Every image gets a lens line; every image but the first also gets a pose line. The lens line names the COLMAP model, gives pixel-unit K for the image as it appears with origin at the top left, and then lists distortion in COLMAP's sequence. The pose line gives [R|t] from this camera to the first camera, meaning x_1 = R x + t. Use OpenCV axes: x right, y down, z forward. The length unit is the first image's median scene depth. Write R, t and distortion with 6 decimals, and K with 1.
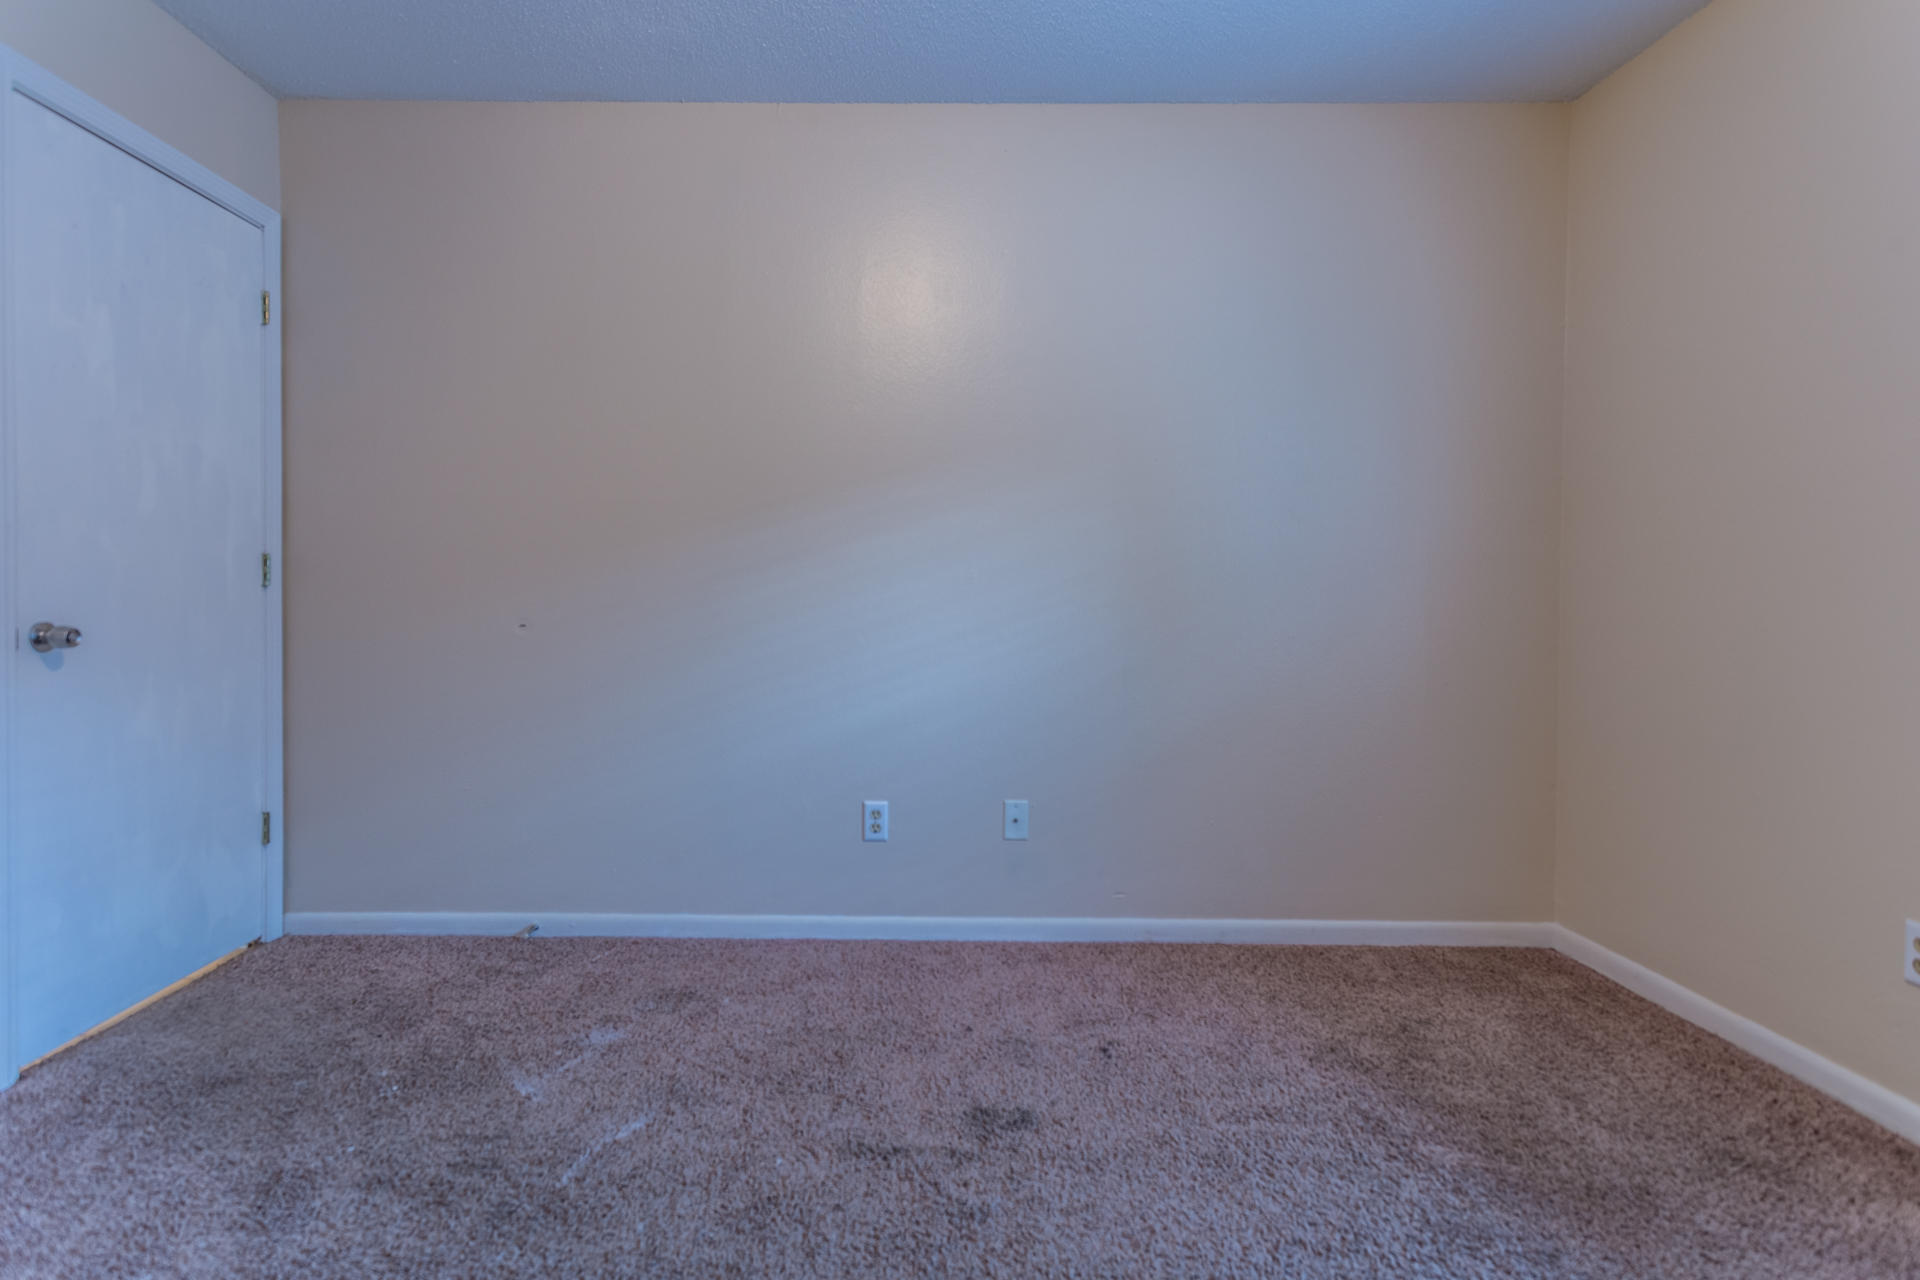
lens RADIAL K [[948.9, 0, 867.9], [0, 948.9, 601.4], [0, 0, 1]] dist [-0.001479, 0.001769]
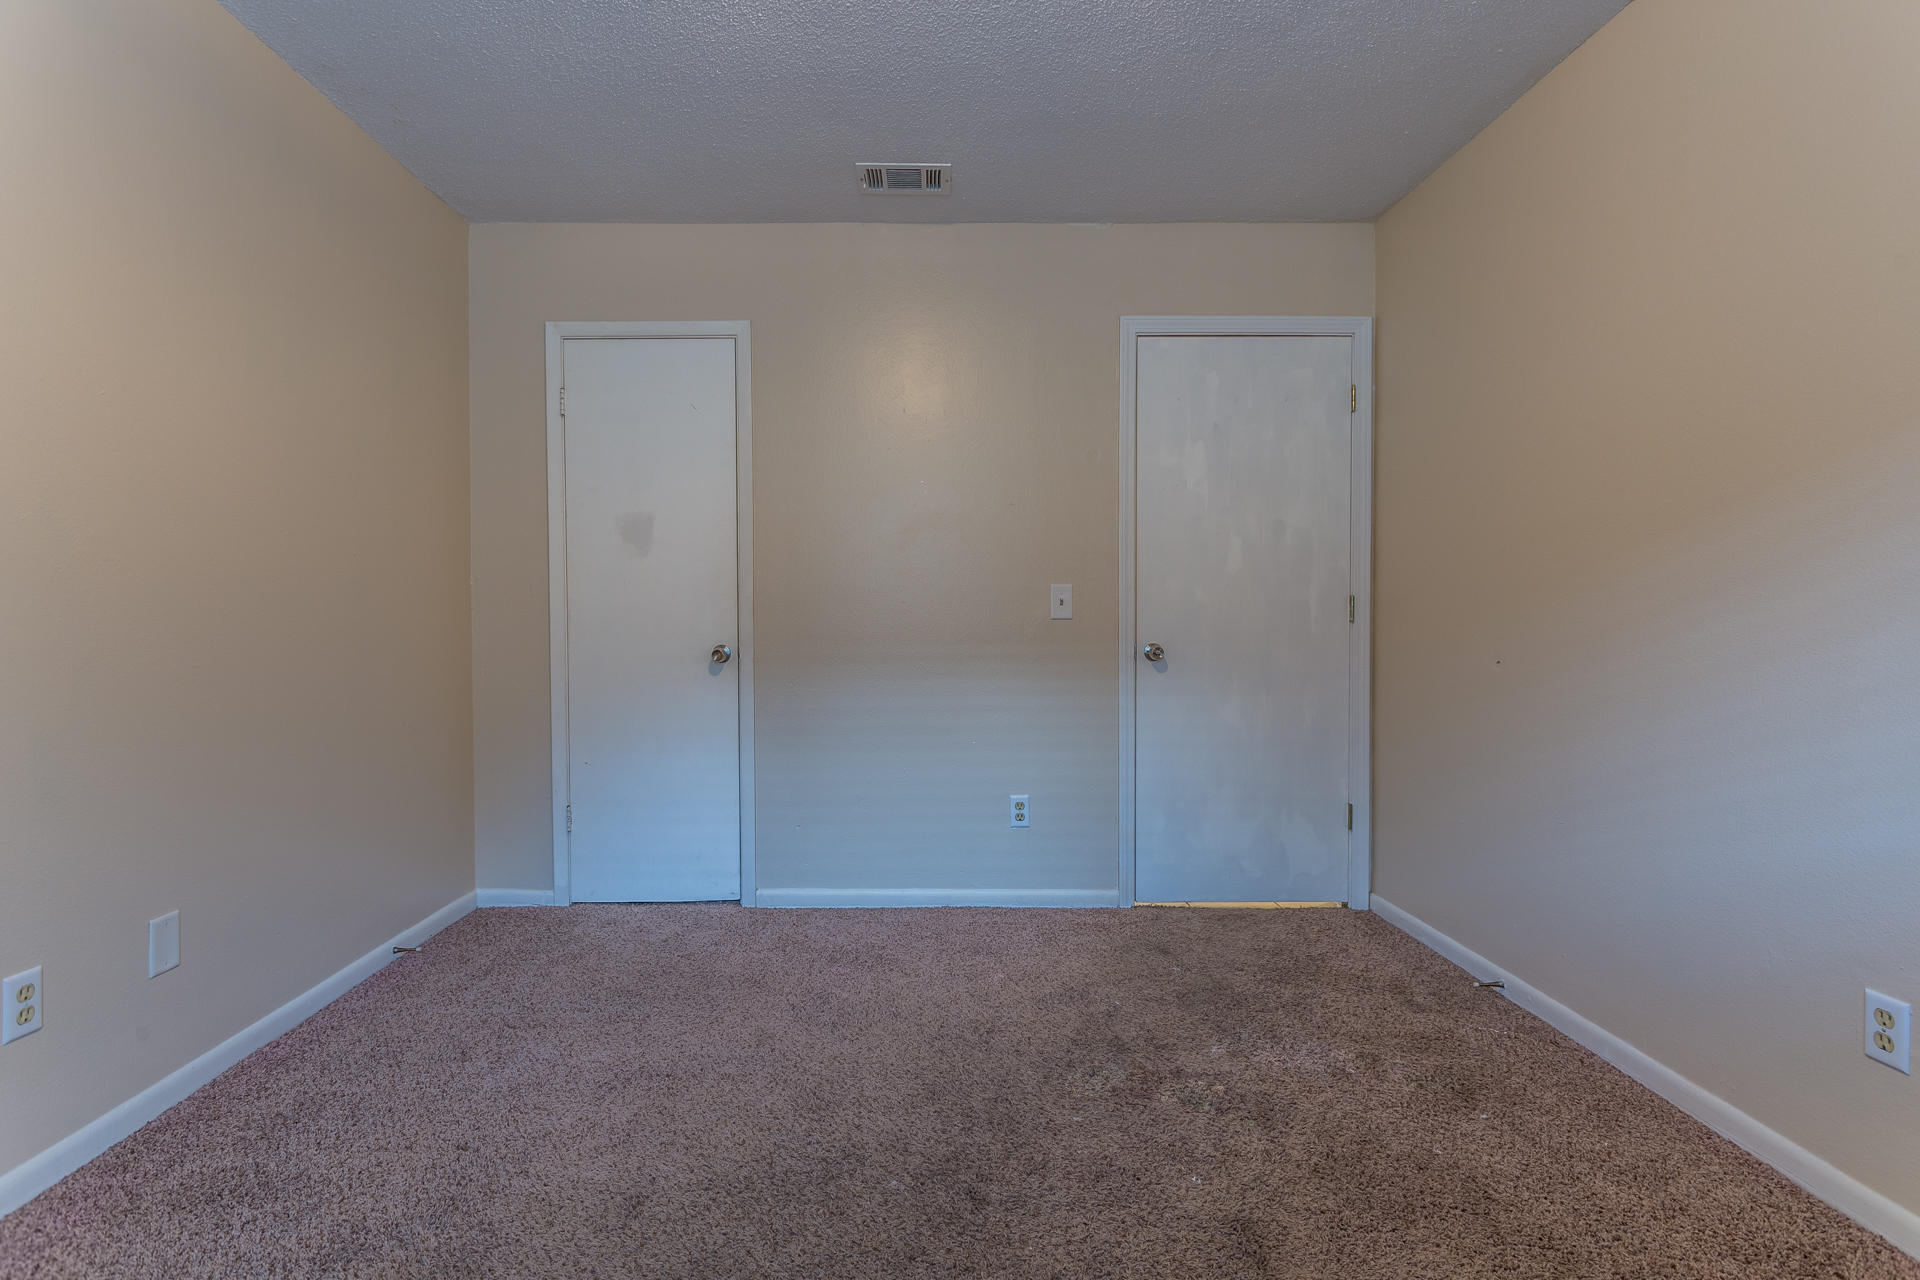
lens RADIAL K [[948.9, 0, 972.8], [0, 948.9, 630.4], [0, 0, 1]] dist [-0.001479, 0.001769]
pose [[0.049664, 0.005425, -0.998751, 0.576616], [-0.016733, 0.999849, 0.004599, -0.002464], [0.998626, 0.016483, 0.049748, 0.438439]]
